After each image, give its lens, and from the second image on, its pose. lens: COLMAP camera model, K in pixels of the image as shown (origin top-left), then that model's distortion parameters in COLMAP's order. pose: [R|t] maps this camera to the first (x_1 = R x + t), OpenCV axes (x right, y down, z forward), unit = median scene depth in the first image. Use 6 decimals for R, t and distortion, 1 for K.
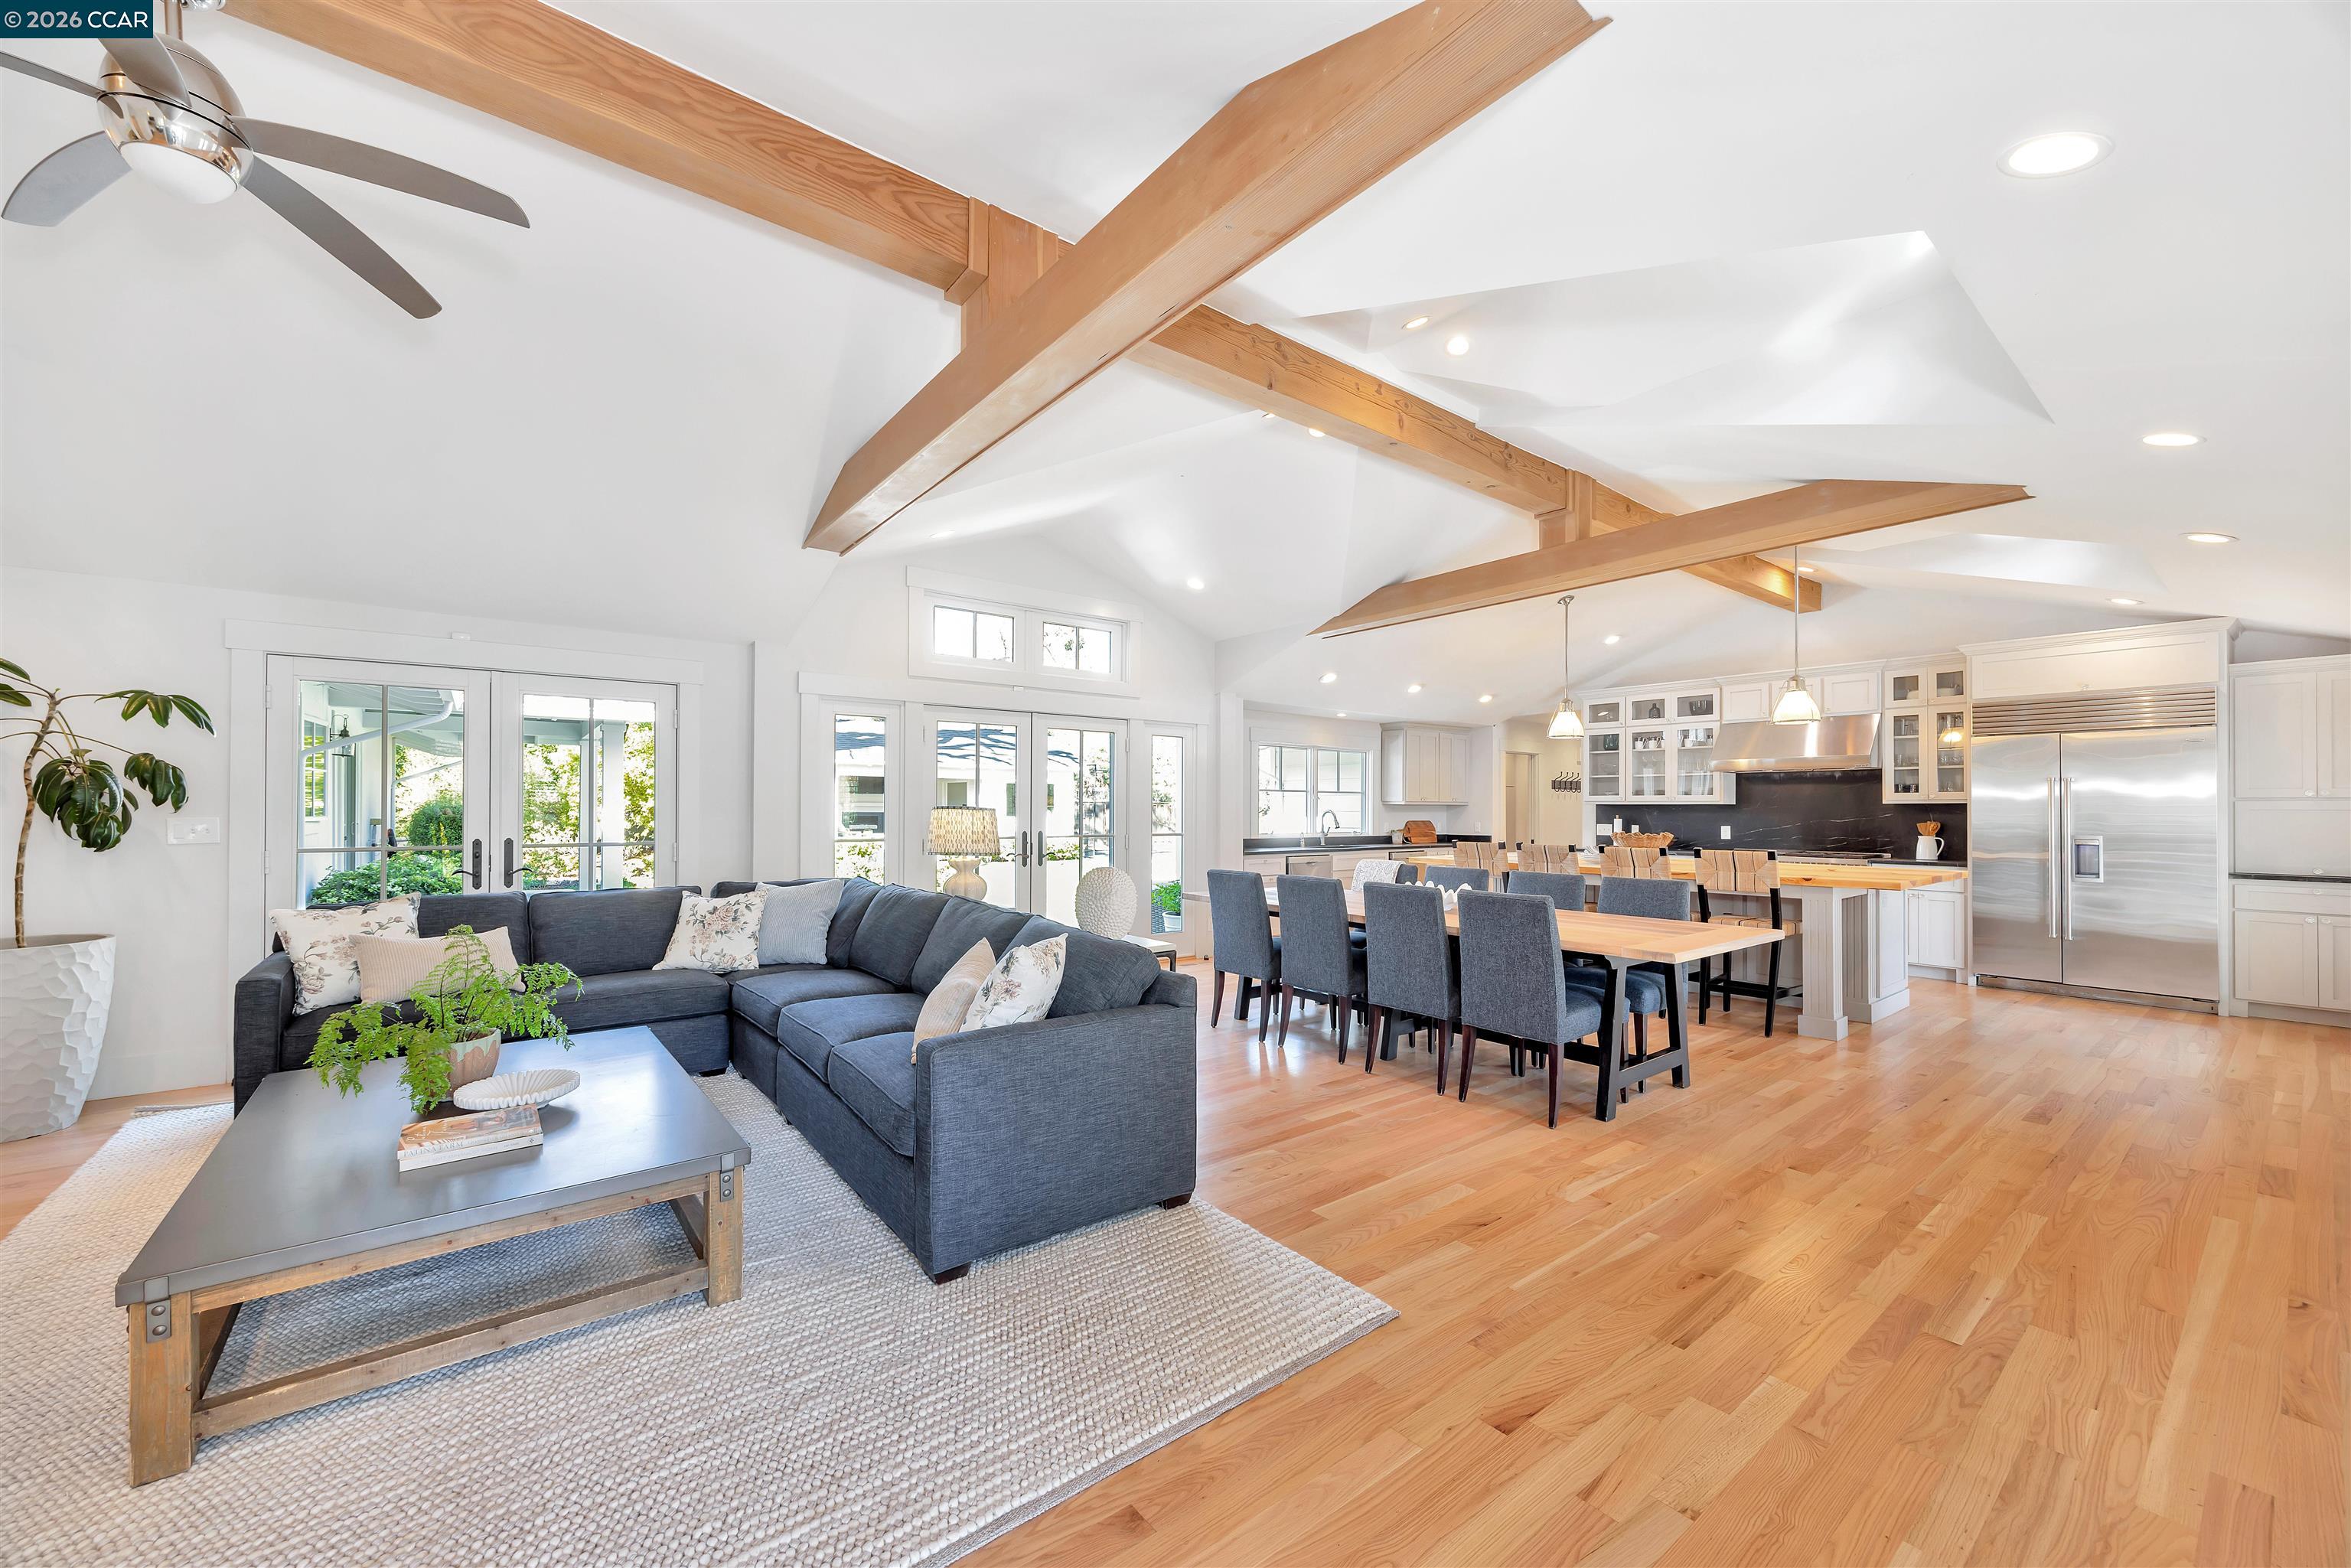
lens RADIAL K [[905.5, 0, 1181.5], [0, 905.5, 803.3], [0, 0, 1]] dist [0.000990, 0.000014]
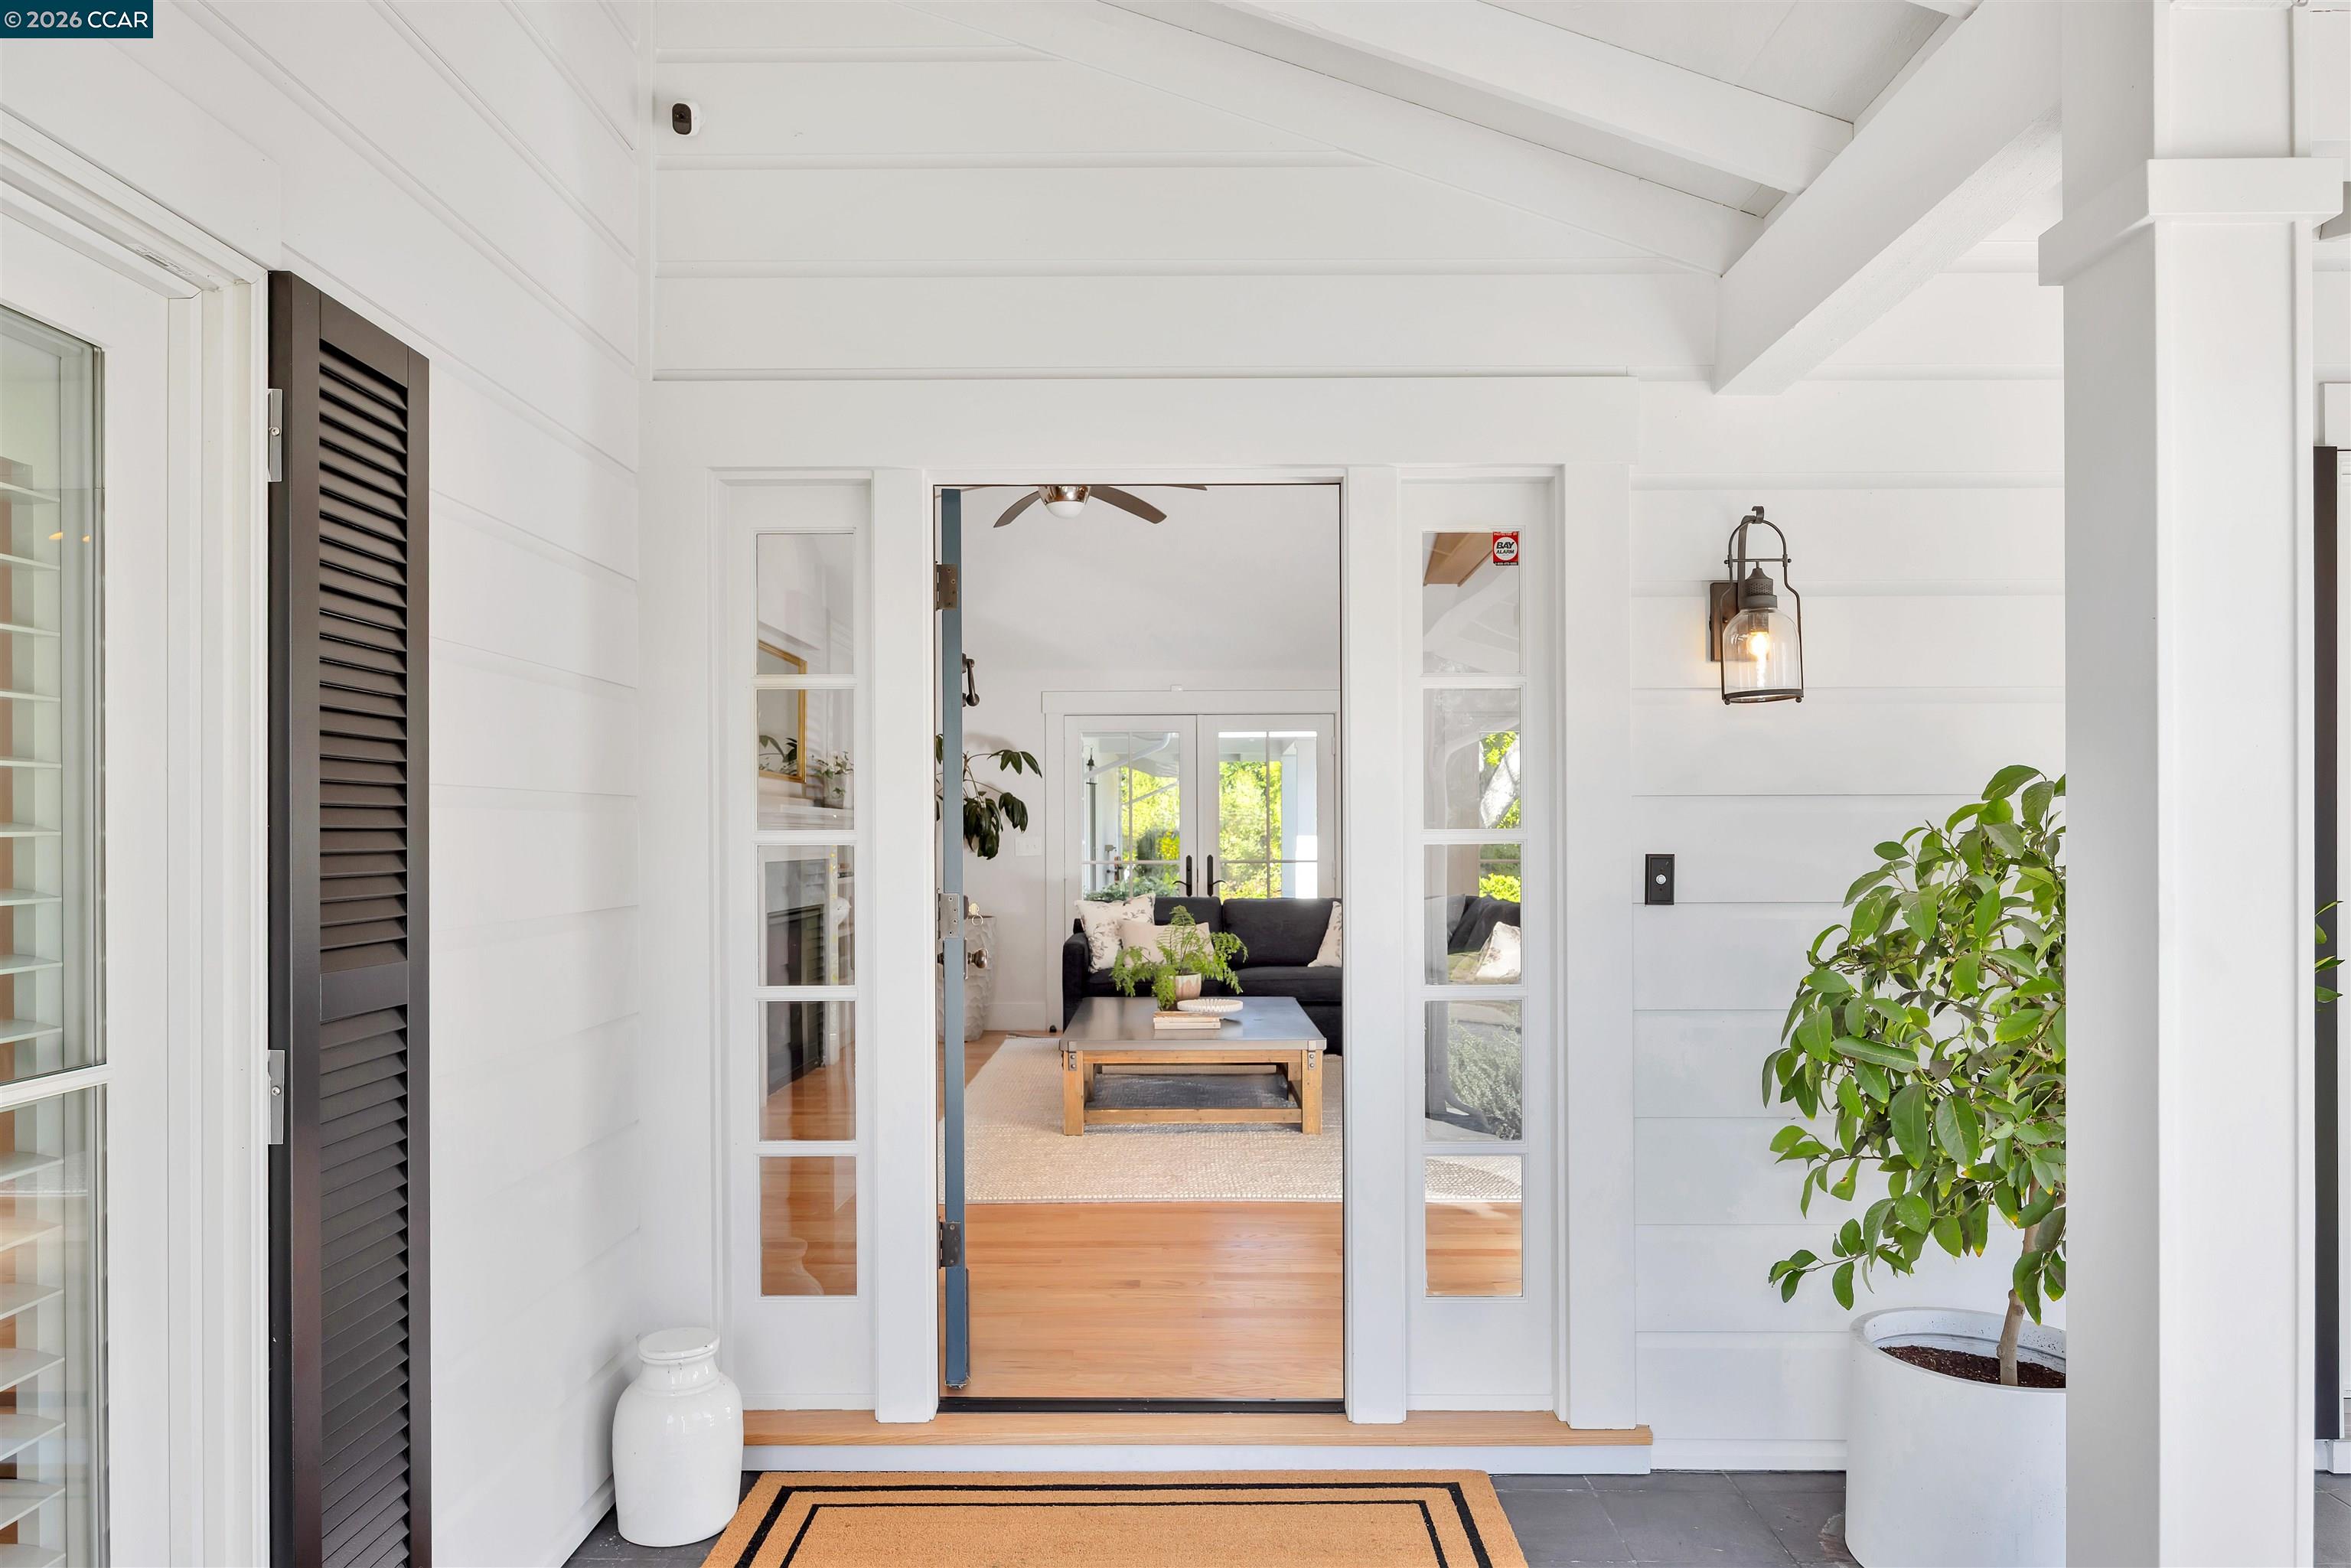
lens RADIAL K [[1581.7, 0, 1175.5], [0, 1581.7, 784.0], [0, 0, 1]] dist [0.000011, -0.000015]
pose [[0.782537, -0.025911, -0.622065, 0.646646], [0.008672, 0.999490, -0.030724, 0.012287], [0.622544, 0.018648, 0.782363, -0.818811]]
